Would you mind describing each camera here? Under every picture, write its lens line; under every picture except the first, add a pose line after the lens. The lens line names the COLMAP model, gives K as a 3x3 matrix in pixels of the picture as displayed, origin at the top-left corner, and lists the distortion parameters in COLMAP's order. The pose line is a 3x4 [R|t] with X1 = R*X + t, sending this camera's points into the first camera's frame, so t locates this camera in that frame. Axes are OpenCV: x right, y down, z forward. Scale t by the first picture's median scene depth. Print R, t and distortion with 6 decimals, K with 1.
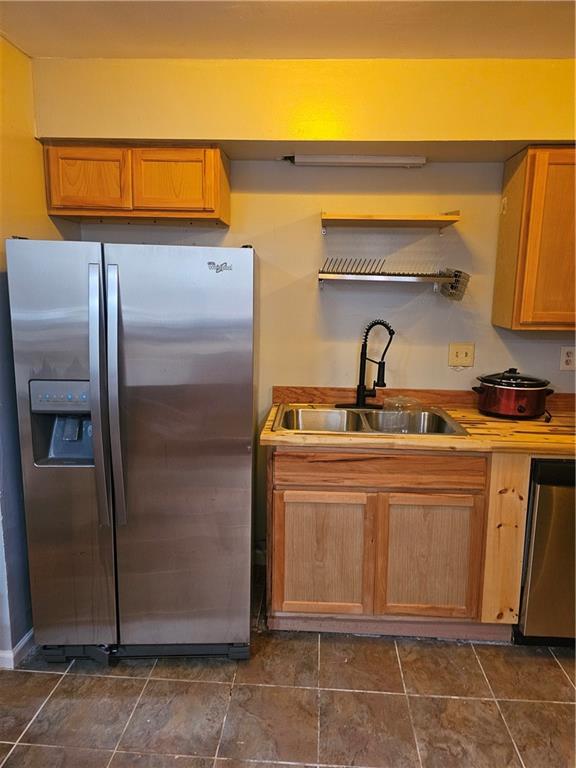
lens RADIAL K [[514.7, 0, 288.0], [0, 514.7, 381.7], [0, 0, 1]] dist [0.037516, -0.034515]
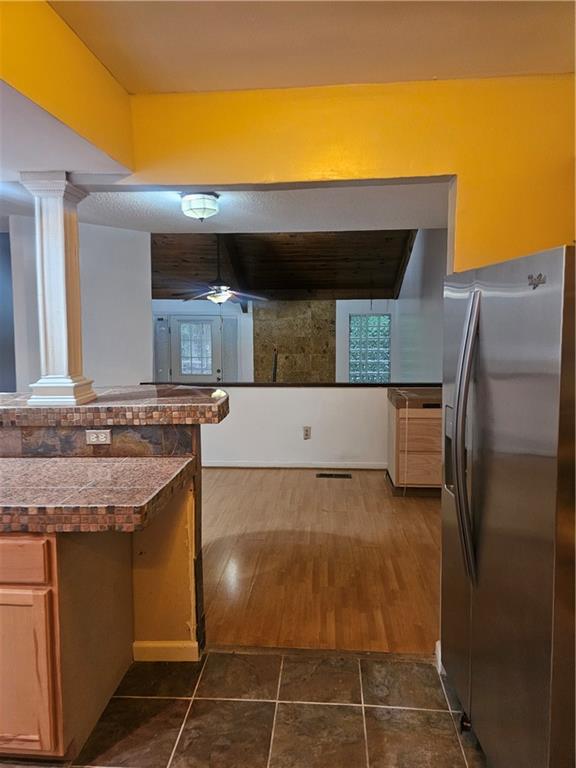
lens RADIAL K [[514.7, 0, 290.7], [0, 514.7, 381.2], [0, 0, 1]] dist [0.037516, -0.034515]
pose [[-0.003837, 0.092268, -0.995727, 0.549869], [-0.168019, 0.981519, 0.091599, -0.096602], [0.985776, 0.167652, 0.011737, 0.667442]]
